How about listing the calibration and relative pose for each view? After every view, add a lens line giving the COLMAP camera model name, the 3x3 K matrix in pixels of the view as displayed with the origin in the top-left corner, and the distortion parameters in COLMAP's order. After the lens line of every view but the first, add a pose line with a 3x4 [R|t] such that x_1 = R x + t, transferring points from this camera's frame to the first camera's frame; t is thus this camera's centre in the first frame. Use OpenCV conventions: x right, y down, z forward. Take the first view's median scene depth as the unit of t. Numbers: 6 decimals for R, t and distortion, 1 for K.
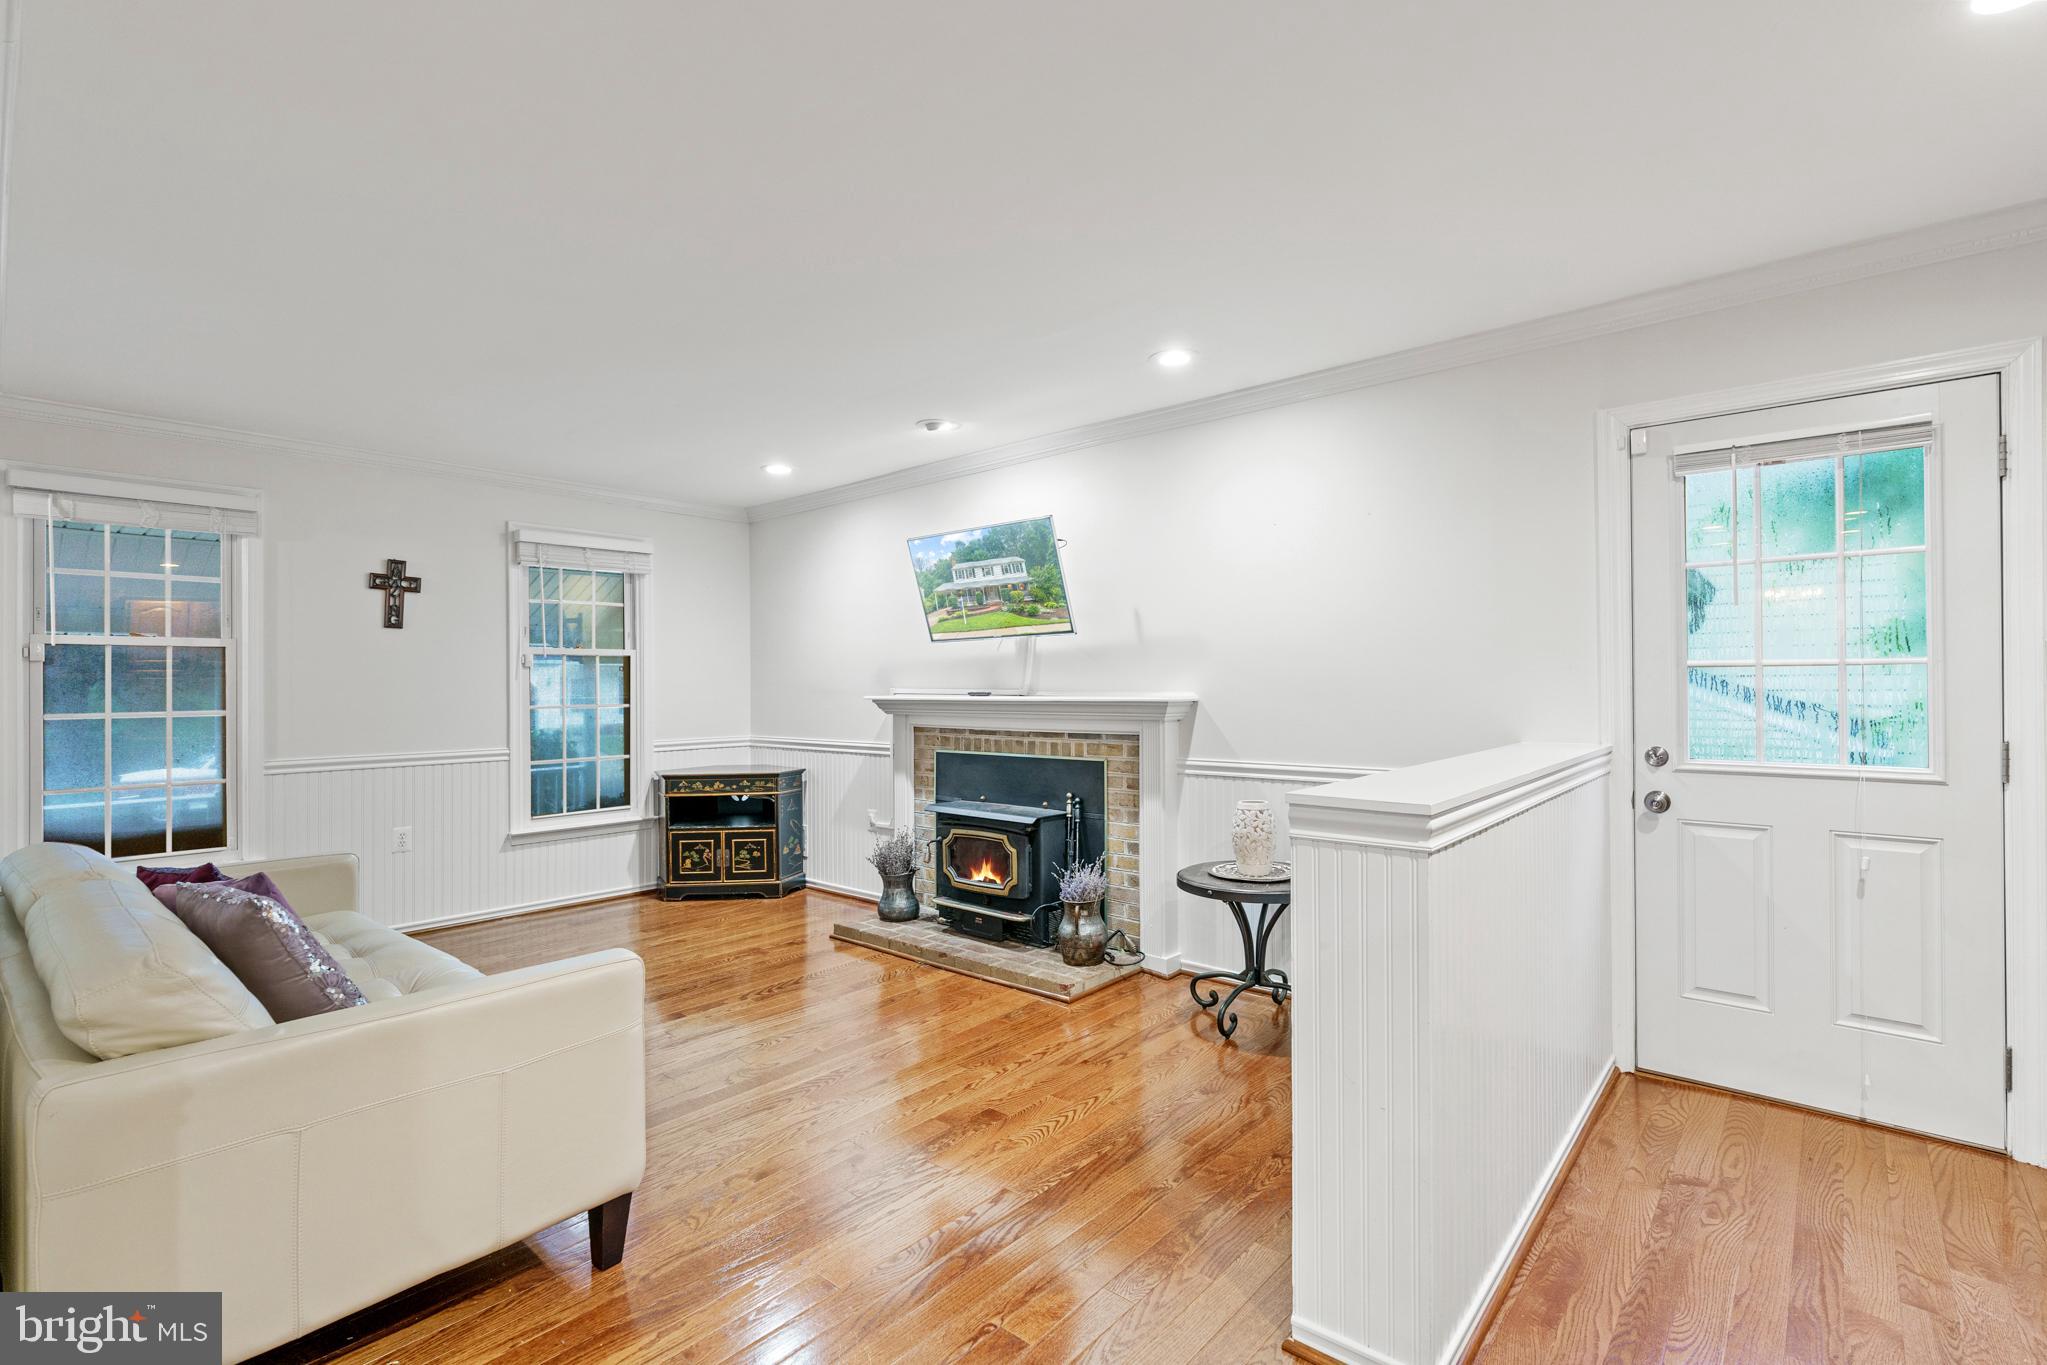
lens RADIAL K [[934.0, 0, 1024.7], [0, 934.0, 686.4], [0, 0, 1]] dist [-0.002969, 0.000538]
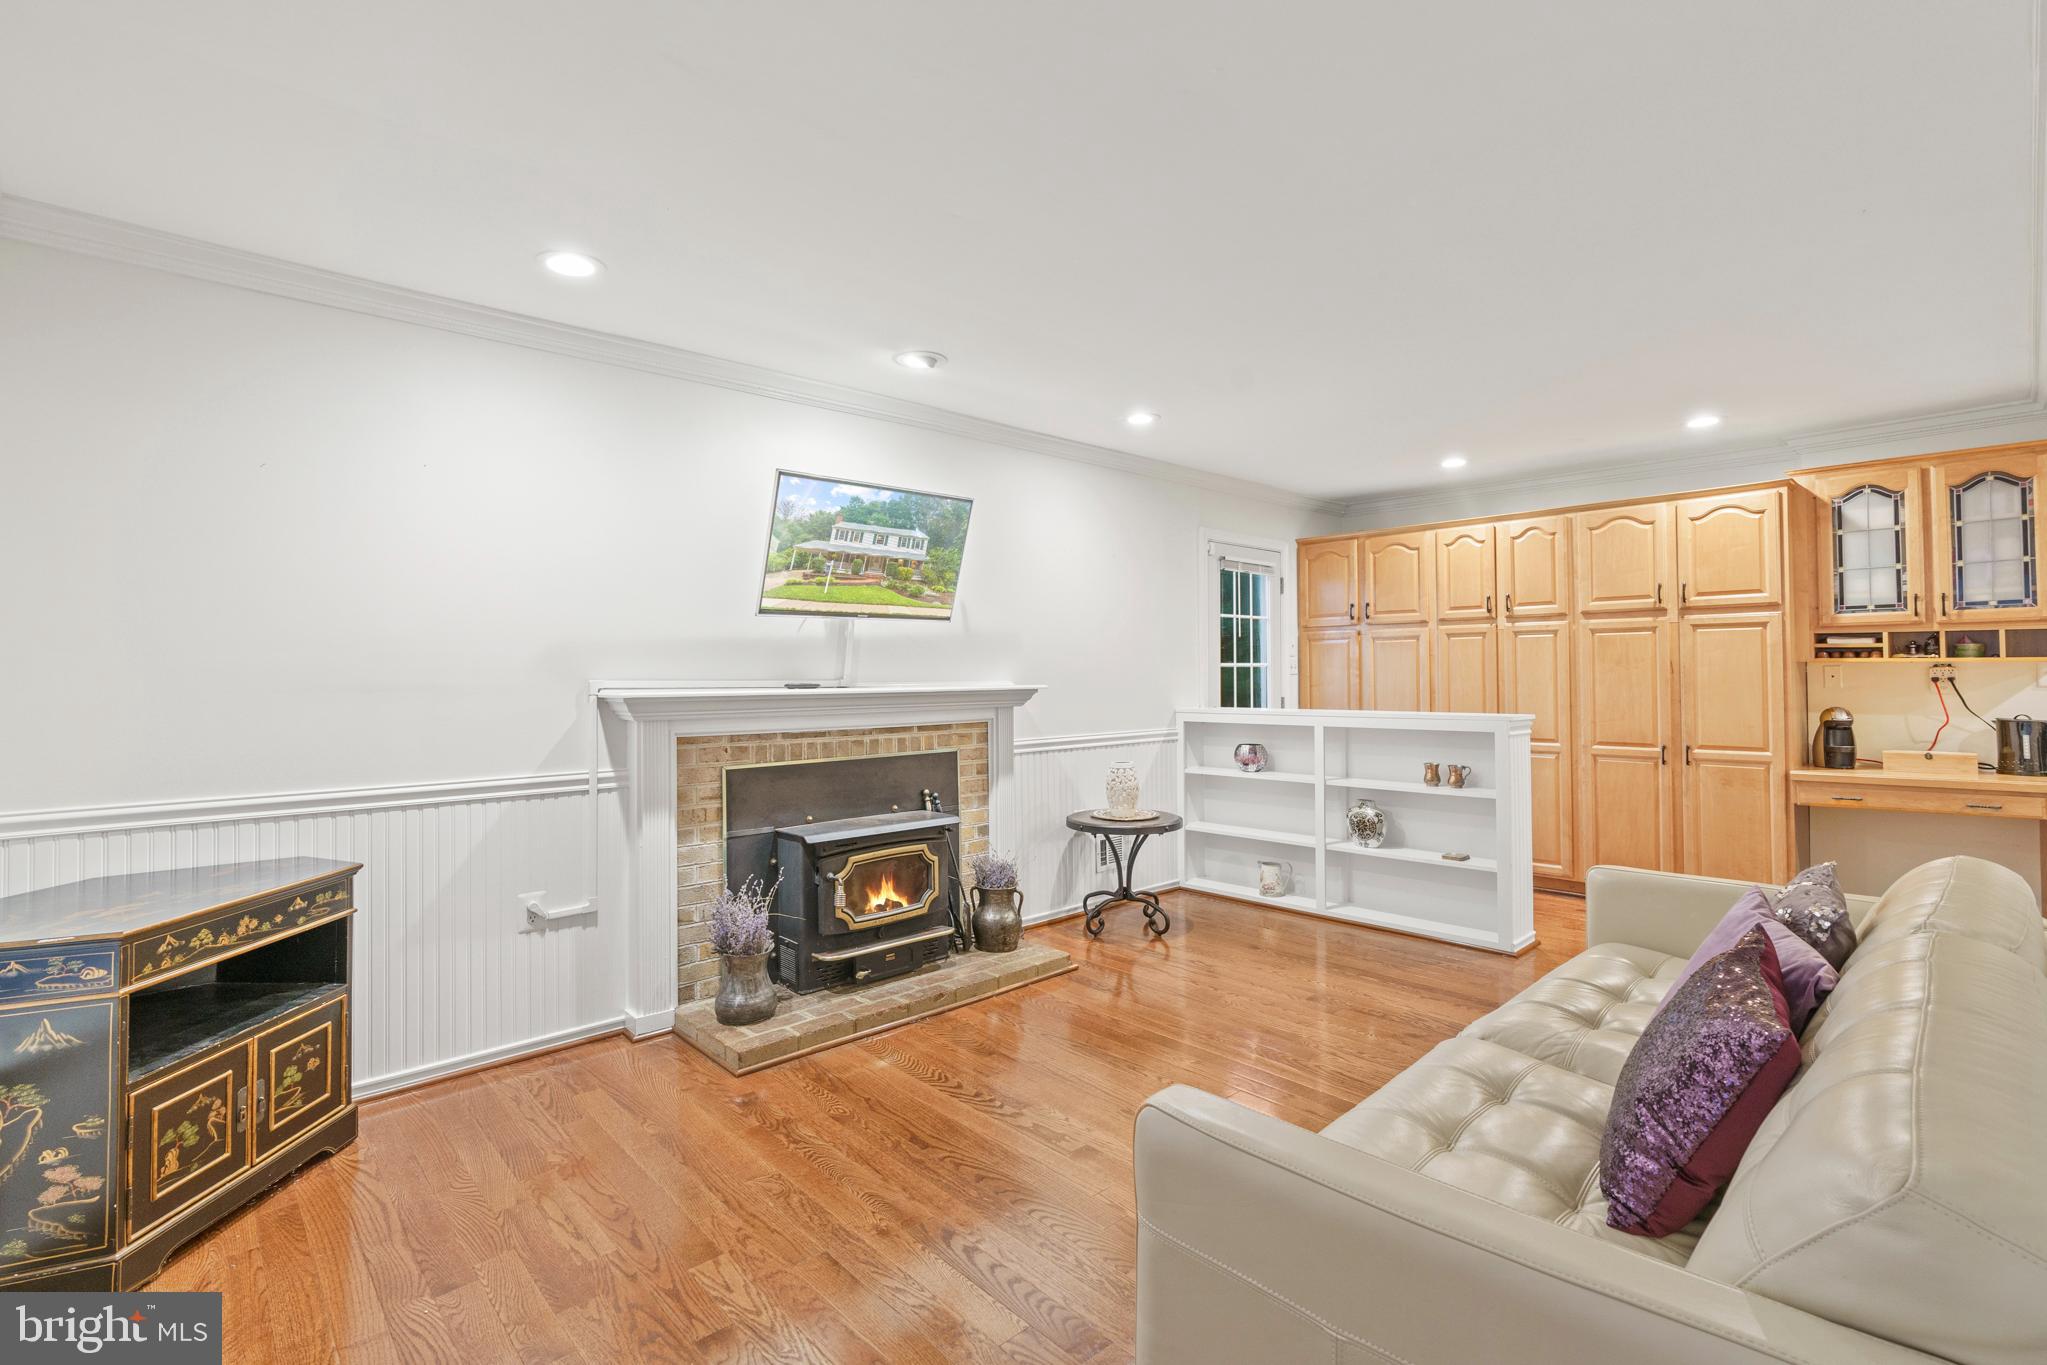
lens RADIAL K [[945.4, 0, 1030.0], [0, 945.4, 654.5], [0, 0, 1]] dist [0.001858, 0.001011]
pose [[0.103193, 0.025686, 0.994330, -0.880739], [0.006928, 0.999624, -0.026541, 0.004307], [-0.994637, 0.009628, 0.102976, 0.786674]]
